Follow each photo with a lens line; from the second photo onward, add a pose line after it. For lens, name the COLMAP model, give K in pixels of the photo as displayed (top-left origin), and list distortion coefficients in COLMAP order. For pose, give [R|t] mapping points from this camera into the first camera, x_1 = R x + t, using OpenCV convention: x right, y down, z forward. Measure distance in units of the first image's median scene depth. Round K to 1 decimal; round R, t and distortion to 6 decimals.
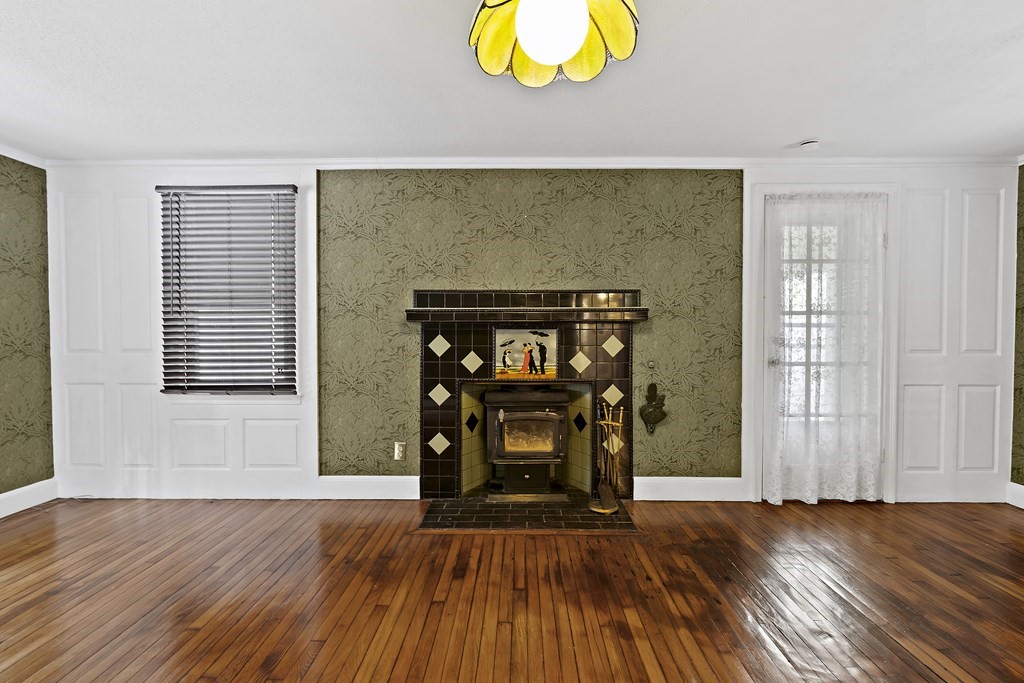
lens RADIAL K [[471.9, 0, 510.0], [0, 471.9, 342.8], [0, 0, 1]] dist [-0.003268, 0.000154]
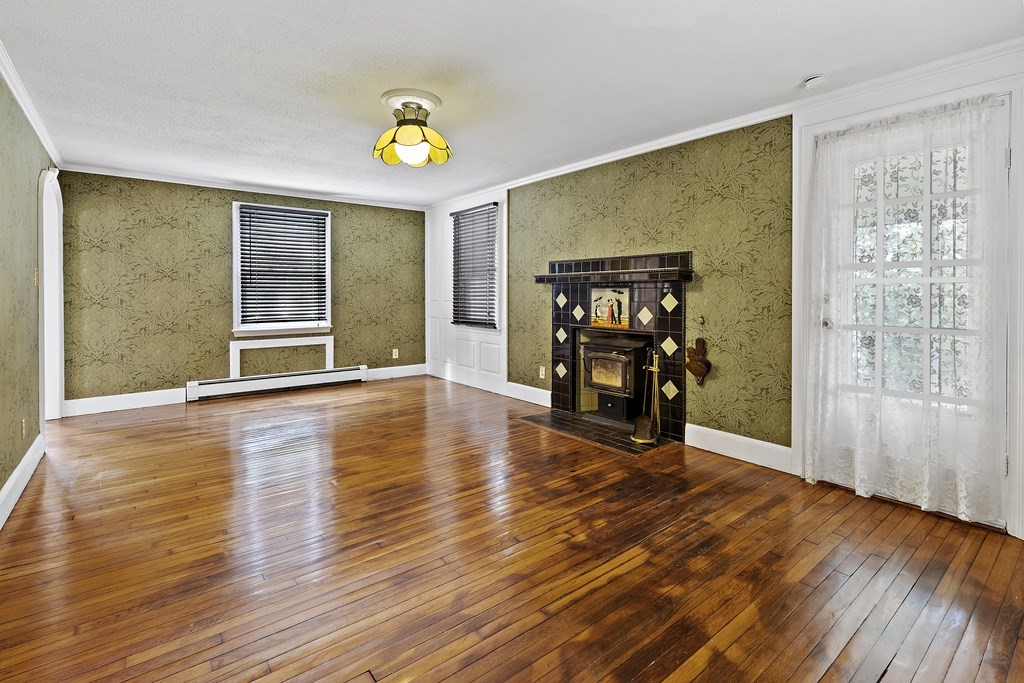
lens RADIAL K [[475.1, 0, 515.0], [0, 475.1, 294.6], [0, 0, 1]] dist [0.000946, 0.000286]
pose [[0.641677, 0.003965, -0.766965, 0.849948], [-0.016493, 0.999827, -0.008630, 0.003708], [0.766798, 0.018187, 0.641631, -0.012692]]
